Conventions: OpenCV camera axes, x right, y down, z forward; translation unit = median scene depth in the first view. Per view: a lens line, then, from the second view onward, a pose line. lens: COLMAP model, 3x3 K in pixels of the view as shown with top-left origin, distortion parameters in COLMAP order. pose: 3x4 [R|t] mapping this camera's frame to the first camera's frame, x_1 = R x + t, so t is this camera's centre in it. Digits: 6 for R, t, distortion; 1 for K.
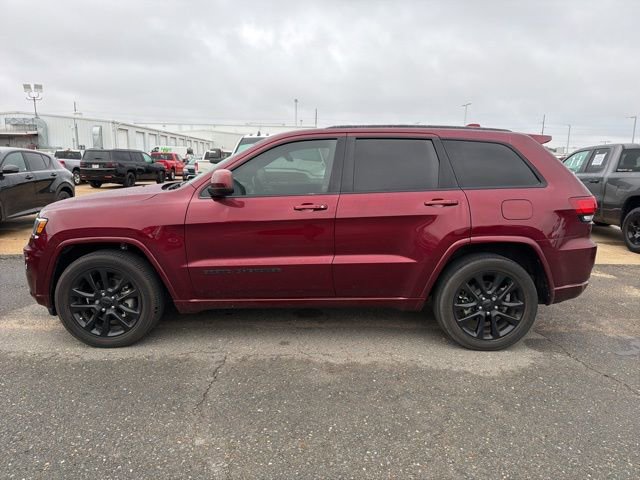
lens RADIAL K [[465.7, 0, 320.7], [0, 465.7, 244.8], [0, 0, 1]] dist [0.007017, -0.004546]
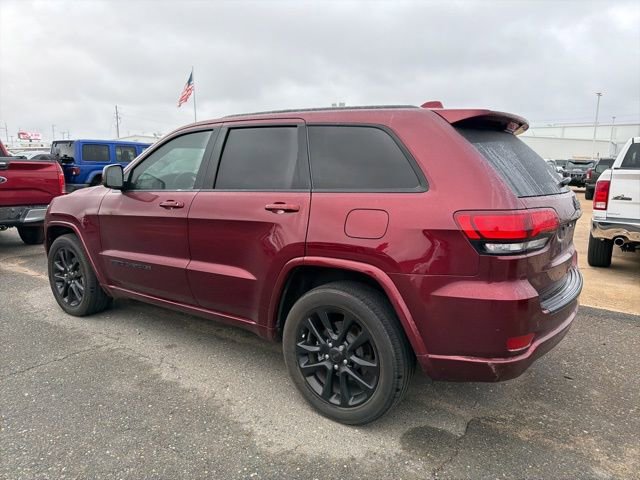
lens RADIAL K [[461.0, 0, 320.0], [0, 461.0, 240.0], [0, 0, 1]] dist [0.010994, -0.008751]
pose [[0.798356, 0.090490, -0.595349, 0.742461], [-0.103331, 0.994567, 0.012605, -0.051546], [0.593255, 0.051455, 0.803369, 0.416971]]
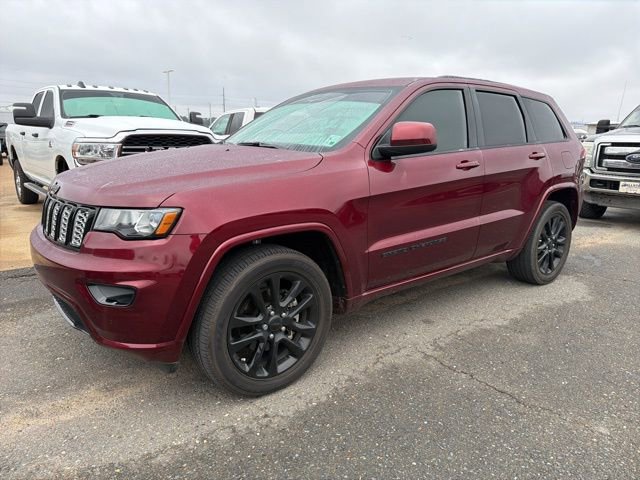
lens RADIAL K [[460.7, 0, 321.1], [0, 460.7, 239.2], [0, 0, 1]] dist [0.008644, -0.004504]
pose [[0.786793, -0.139664, 0.601208, -0.775882], [0.106092, 0.990167, 0.091181, -0.048160], [-0.608031, -0.007957, 0.793873, 0.437165]]
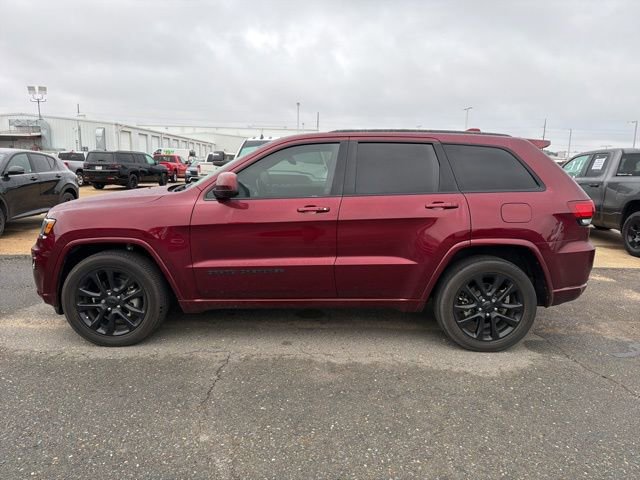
lens RADIAL K [[465.5, 0, 320.9], [0, 465.5, 241.8], [0, 0, 1]] dist [0.006974, -0.003798]
pose [[0.999982, 0.005595, -0.002063, -0.002873], [-0.005619, 0.999911, -0.012126, 0.002141], [0.001994, 0.012137, 0.999924, -0.016904]]
